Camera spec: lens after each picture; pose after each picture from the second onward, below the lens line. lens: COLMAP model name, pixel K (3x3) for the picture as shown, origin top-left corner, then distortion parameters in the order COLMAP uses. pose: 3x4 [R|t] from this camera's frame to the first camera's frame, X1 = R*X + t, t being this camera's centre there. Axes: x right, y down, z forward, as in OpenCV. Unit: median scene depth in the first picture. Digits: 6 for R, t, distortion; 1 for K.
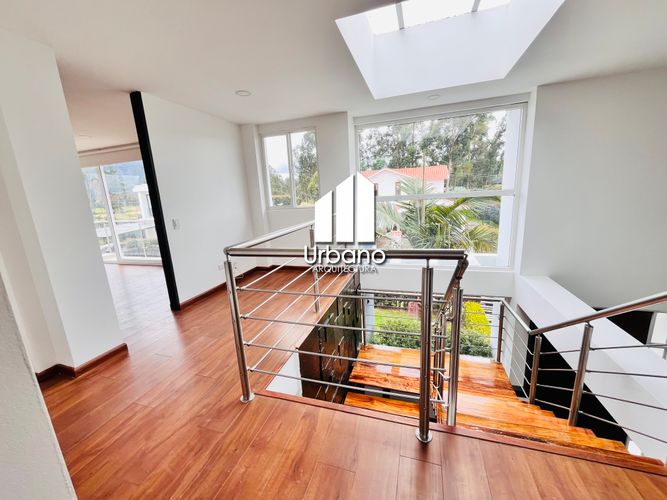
lens RADIAL K [[268.4, 0, 333.5], [0, 268.4, 250.0], [0, 0, 1]] dist [-0.001516, 0.003175]
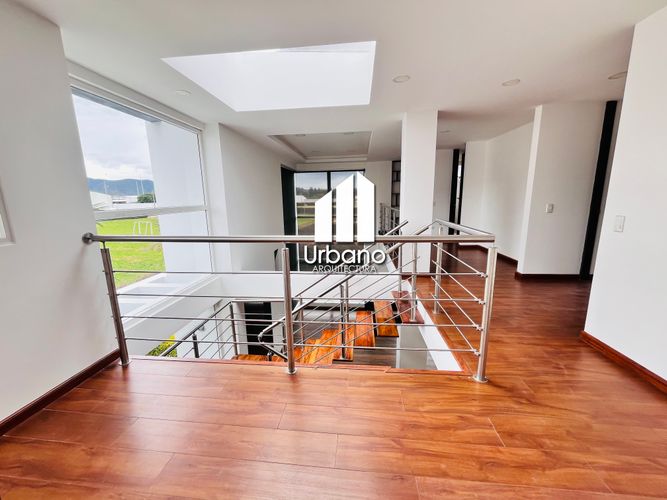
lens RADIAL K [[270.0, 0, 333.5], [0, 270.0, 250.0], [0, 0, 1]] dist [-0.001106, -0.000151]
pose [[-0.200295, -0.128308, 0.971298, -0.586529], [0.232651, 0.956801, 0.174369, -0.123394], [-0.951712, 0.260899, -0.161791, 0.799160]]
